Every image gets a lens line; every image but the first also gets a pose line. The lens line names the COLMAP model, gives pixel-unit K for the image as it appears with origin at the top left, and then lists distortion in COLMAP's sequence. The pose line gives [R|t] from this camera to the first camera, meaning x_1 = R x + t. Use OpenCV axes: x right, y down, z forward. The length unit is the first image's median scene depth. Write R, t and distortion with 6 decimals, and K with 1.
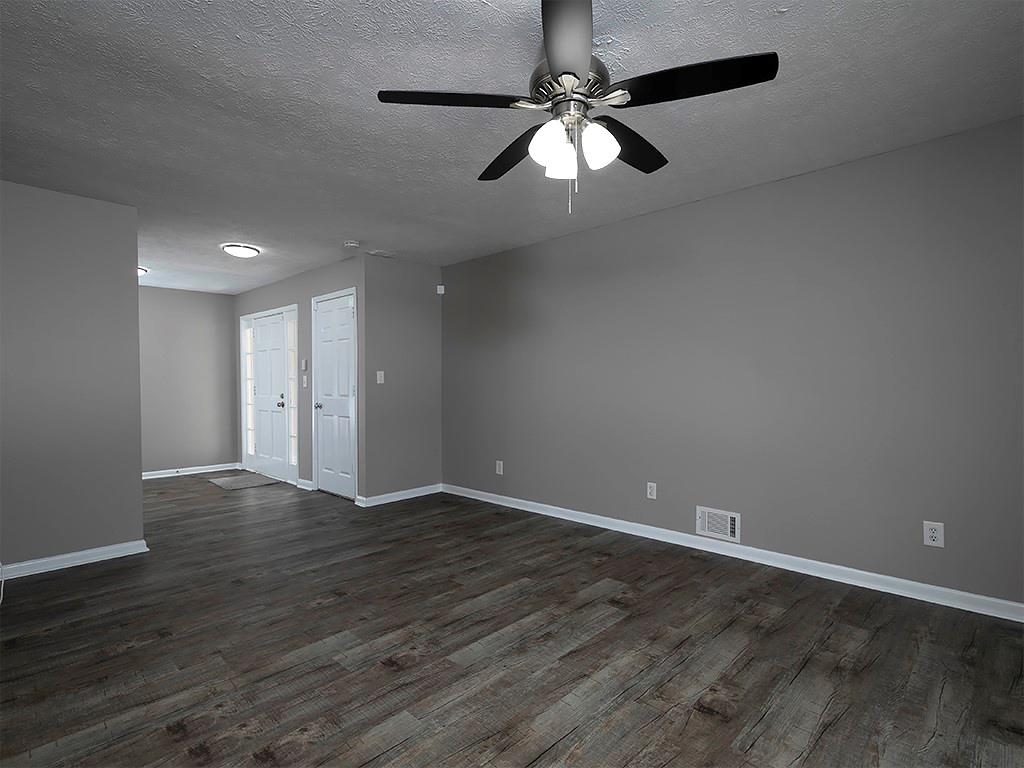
lens RADIAL K [[511.7, 0, 512.0], [0, 511.7, 384.0], [0, 0, 1]] dist [0.000612, 0.000223]
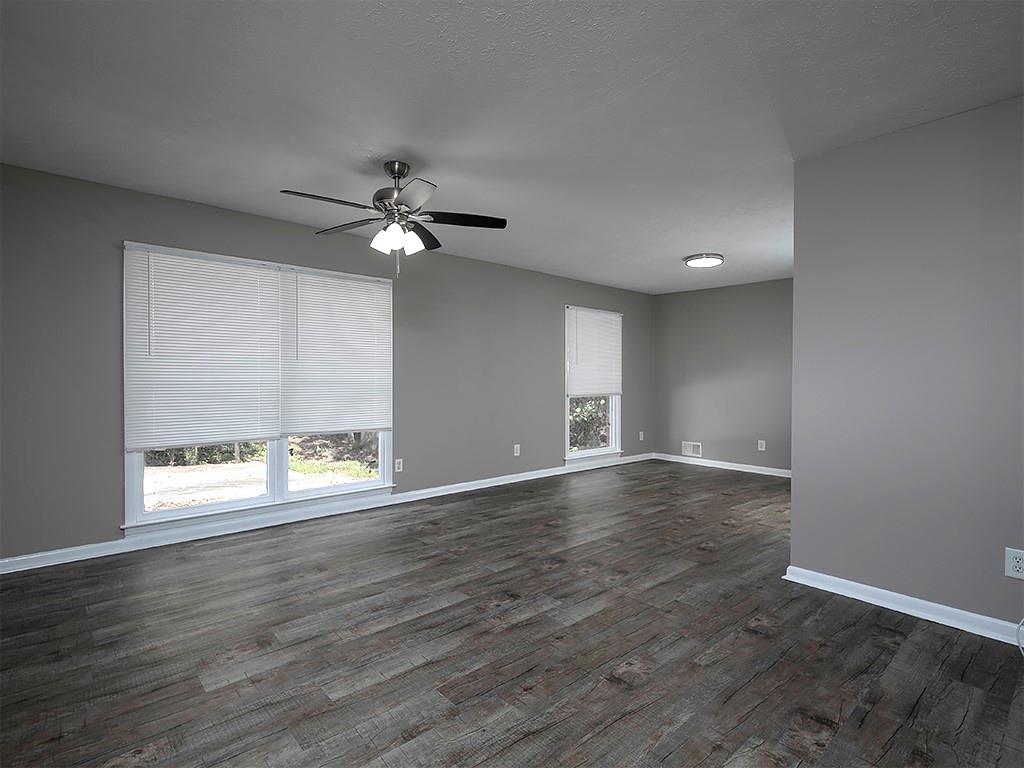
lens RADIAL K [[511.7, 0, 512.0], [0, 511.7, 384.0], [0, 0, 1]] dist [0.000612, 0.000223]
pose [[-0.997066, 0.004778, 0.076398, -0.305122], [0.005572, 0.999933, 0.010193, 0.000149], [-0.076344, 0.010589, -0.997025, 2.077262]]
